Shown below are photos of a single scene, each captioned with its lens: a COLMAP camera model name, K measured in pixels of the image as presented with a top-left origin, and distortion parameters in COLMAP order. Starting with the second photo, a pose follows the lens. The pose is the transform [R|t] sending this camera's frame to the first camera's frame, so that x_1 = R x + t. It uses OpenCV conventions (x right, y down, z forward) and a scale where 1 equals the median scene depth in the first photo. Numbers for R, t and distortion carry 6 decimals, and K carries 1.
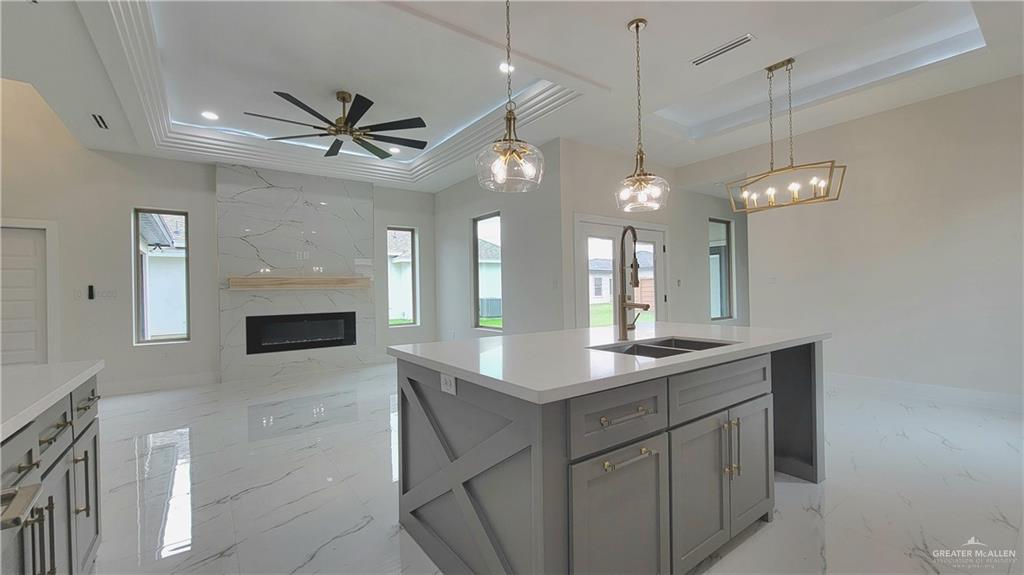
lens RADIAL K [[419.6, 0, 512.0], [0, 419.6, 287.5], [0, 0, 1]] dist [0.000193, 0.000231]
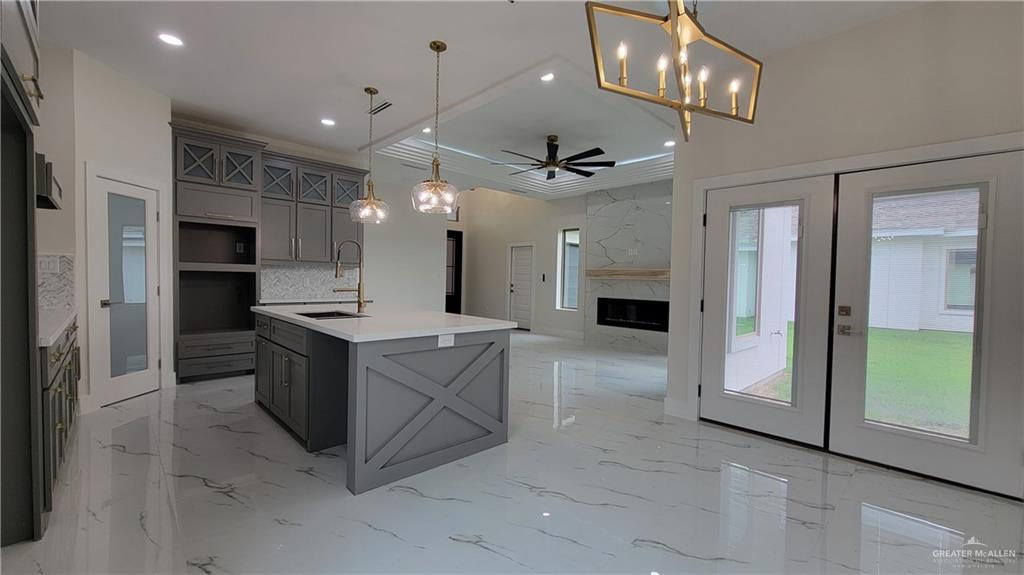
lens RADIAL K [[419.6, 0, 512.0], [0, 419.6, 287.5], [0, 0, 1]] dist [0.000193, 0.000231]
pose [[0.132297, 0.043334, -0.990262, 1.471207], [-0.022677, 0.998915, 0.040683, -0.031323], [0.990951, 0.017074, 0.133136, 1.064140]]
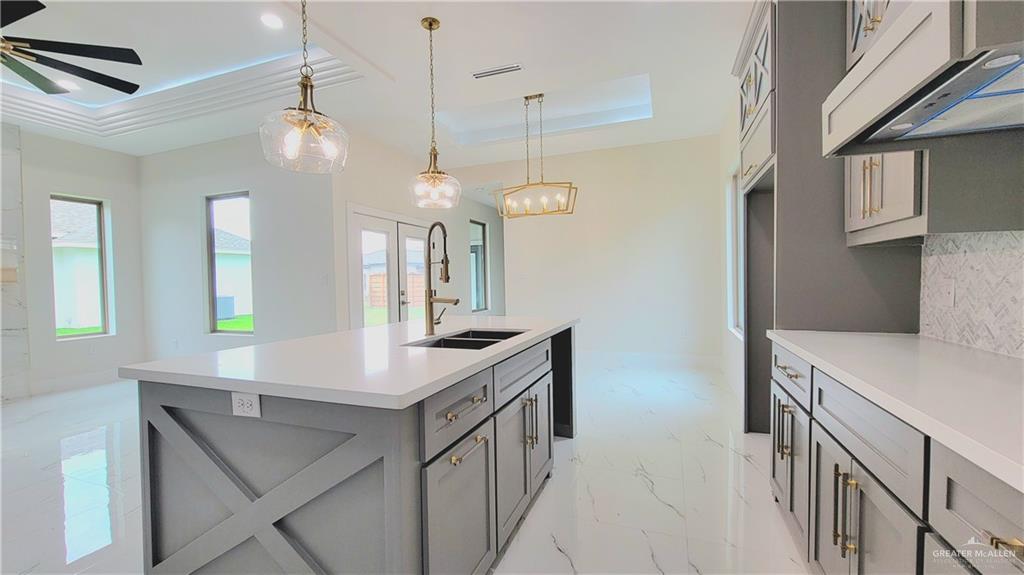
lens RADIAL K [[419.6, 0, 512.0], [0, 419.6, 287.5], [0, 0, 1]] dist [0.000193, 0.000231]
pose [[0.840208, -0.006924, 0.542220, -0.090492], [0.001134, 0.999939, 0.011011, 0.000437], [-0.542263, -0.008637, 0.840165, 0.038598]]
